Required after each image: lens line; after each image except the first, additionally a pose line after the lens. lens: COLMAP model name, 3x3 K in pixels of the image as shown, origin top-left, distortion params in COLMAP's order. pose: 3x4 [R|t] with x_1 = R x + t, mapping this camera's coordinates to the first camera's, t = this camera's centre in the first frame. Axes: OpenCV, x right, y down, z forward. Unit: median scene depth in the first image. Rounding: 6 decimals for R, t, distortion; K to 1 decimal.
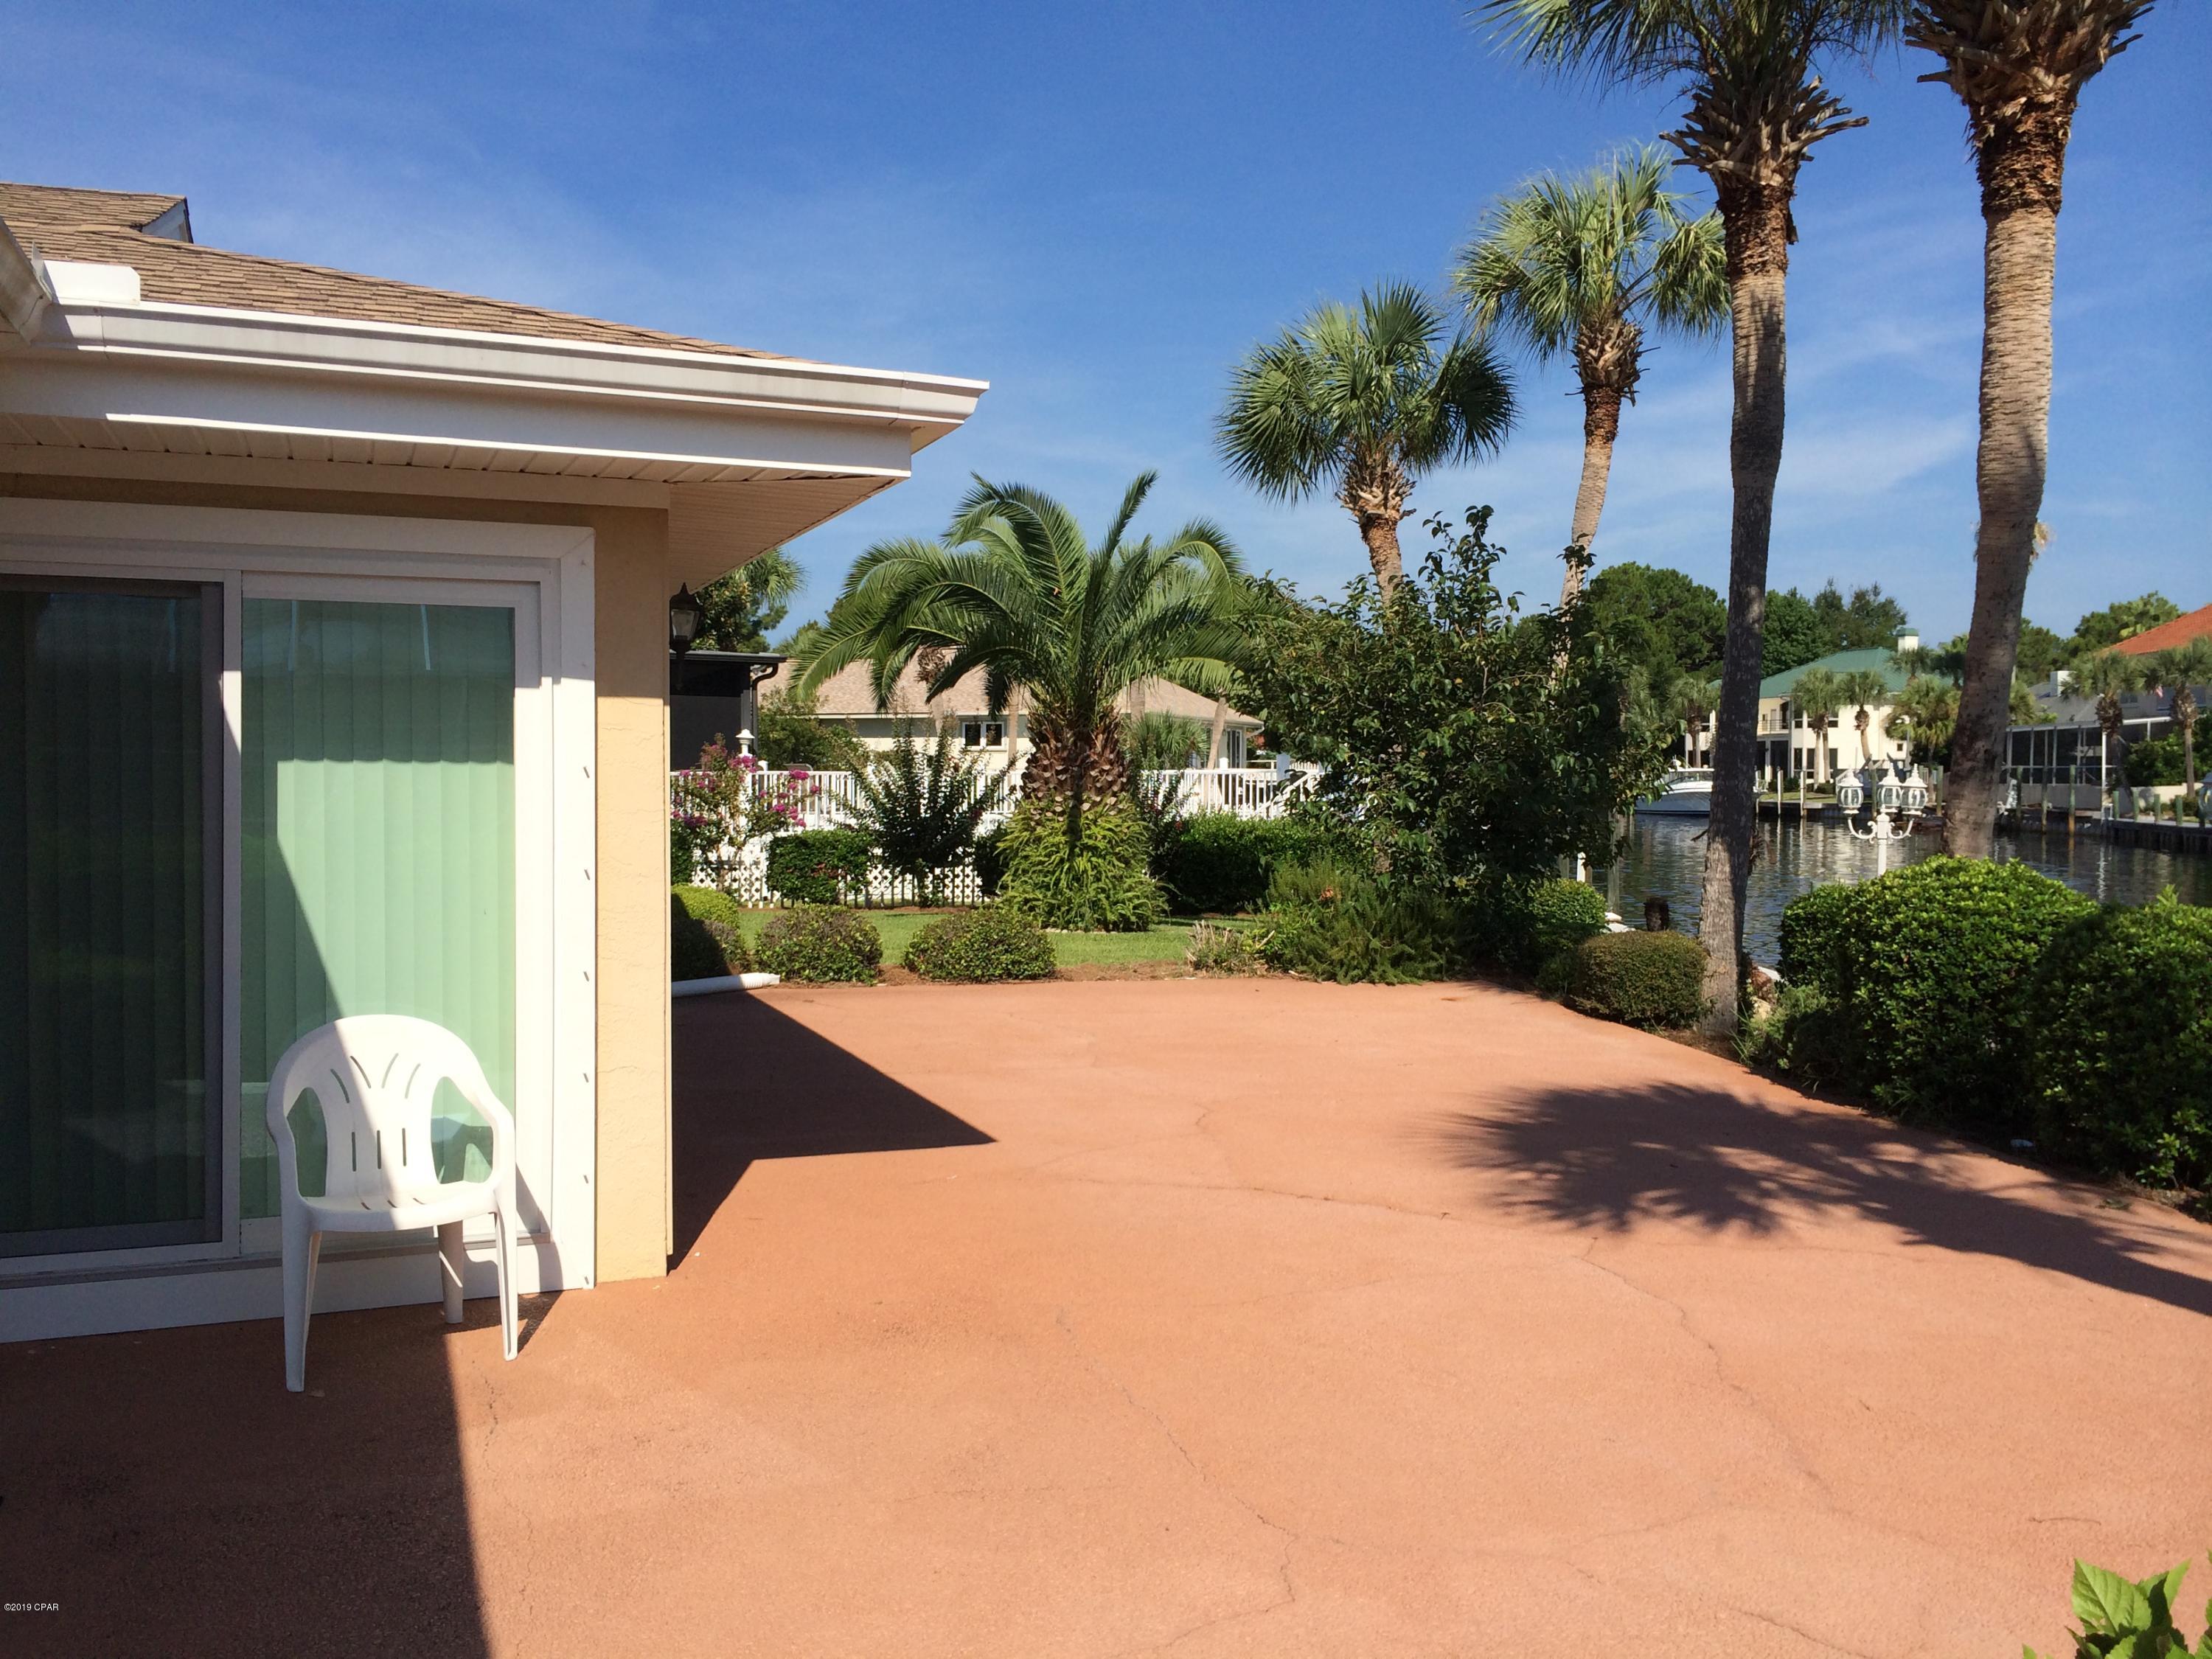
lens RADIAL K [[1932.4, 0, 1106.0], [0, 1932.4, 829.5], [0, 0, 1]] dist [0.143366, -0.207311]
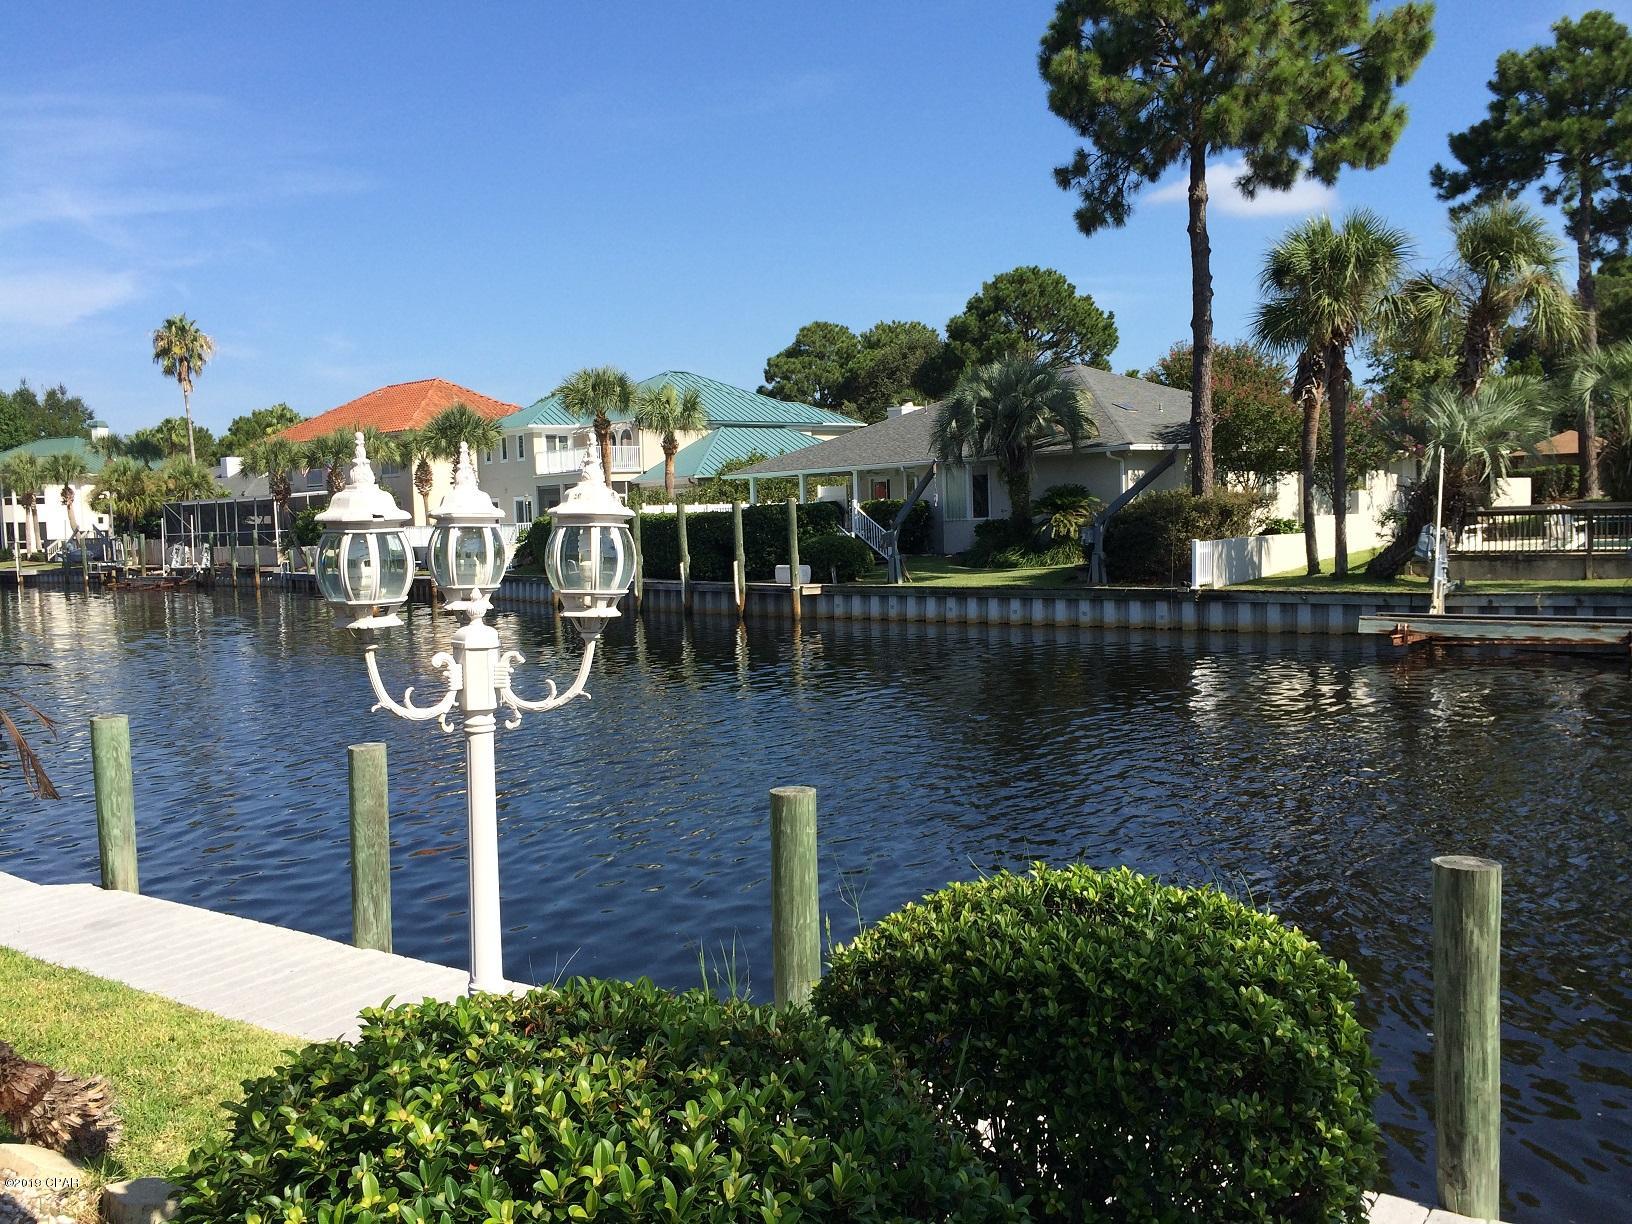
lens RADIAL K [[1425.7, 0, 816.0], [0, 1425.7, 612.0], [0, 0, 1]] dist [0.143366, -0.207311]
pose [[0.663986, -0.069425, 0.744515, 0.037051], [0.054777, 0.997521, 0.044166, -0.002057], [-0.745736, 0.011457, 0.666143, 0.110931]]
